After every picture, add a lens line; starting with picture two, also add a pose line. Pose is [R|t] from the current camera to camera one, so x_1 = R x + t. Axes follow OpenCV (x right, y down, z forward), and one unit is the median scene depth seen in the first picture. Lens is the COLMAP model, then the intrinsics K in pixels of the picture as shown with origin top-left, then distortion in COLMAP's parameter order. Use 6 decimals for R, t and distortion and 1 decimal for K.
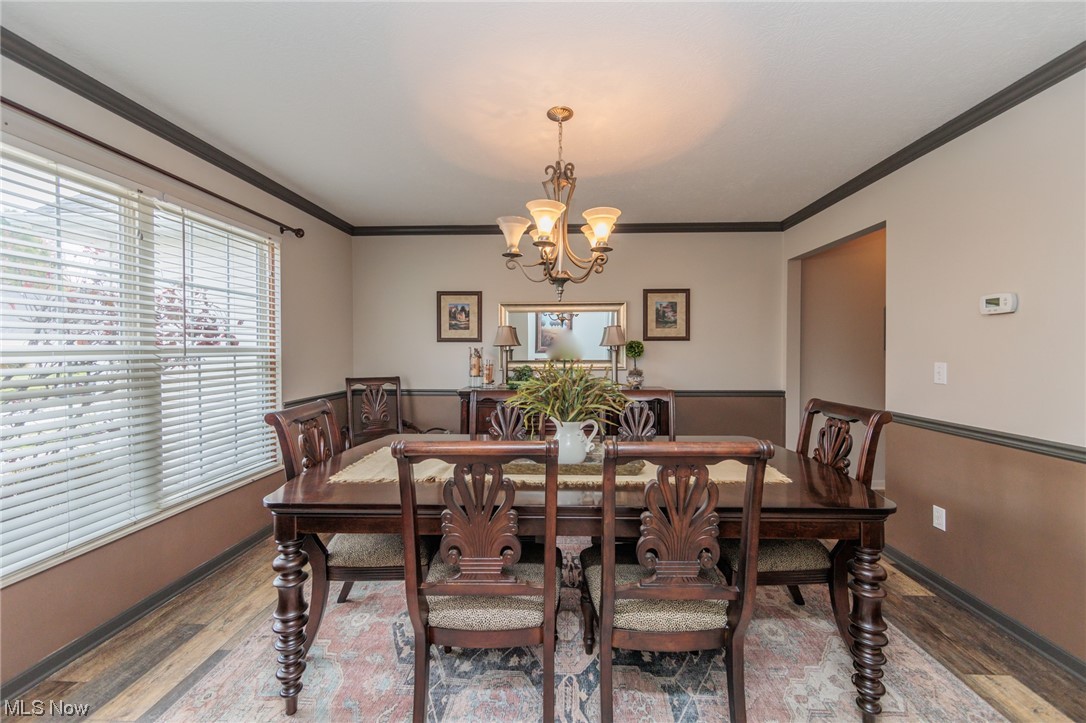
lens RADIAL K [[425.4, 0, 549.8], [0, 425.4, 354.9], [0, 0, 1]] dist [-0.002146, -0.000299]
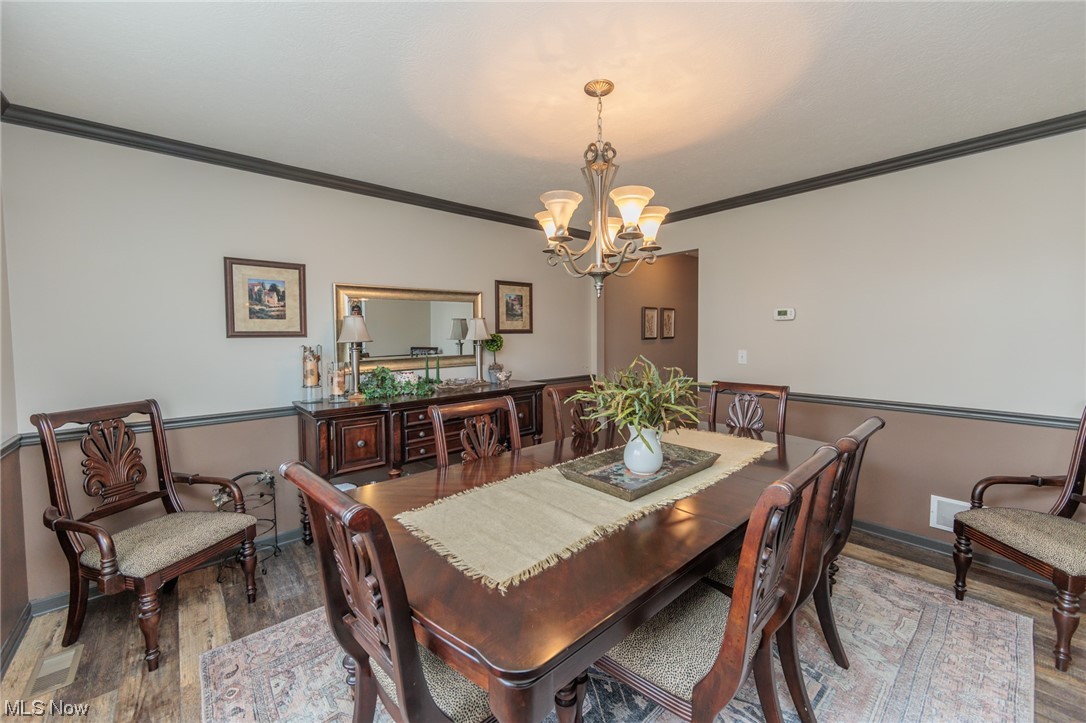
lens RADIAL K [[425.4, 0, 543.7], [0, 425.4, 357.2], [0, 0, 1]] dist [-0.002146, -0.000299]
pose [[0.717437, -0.046394, 0.695077, -0.379450], [0.017626, 0.998669, 0.048465, -0.024911], [-0.696401, -0.022519, 0.717300, 0.228713]]
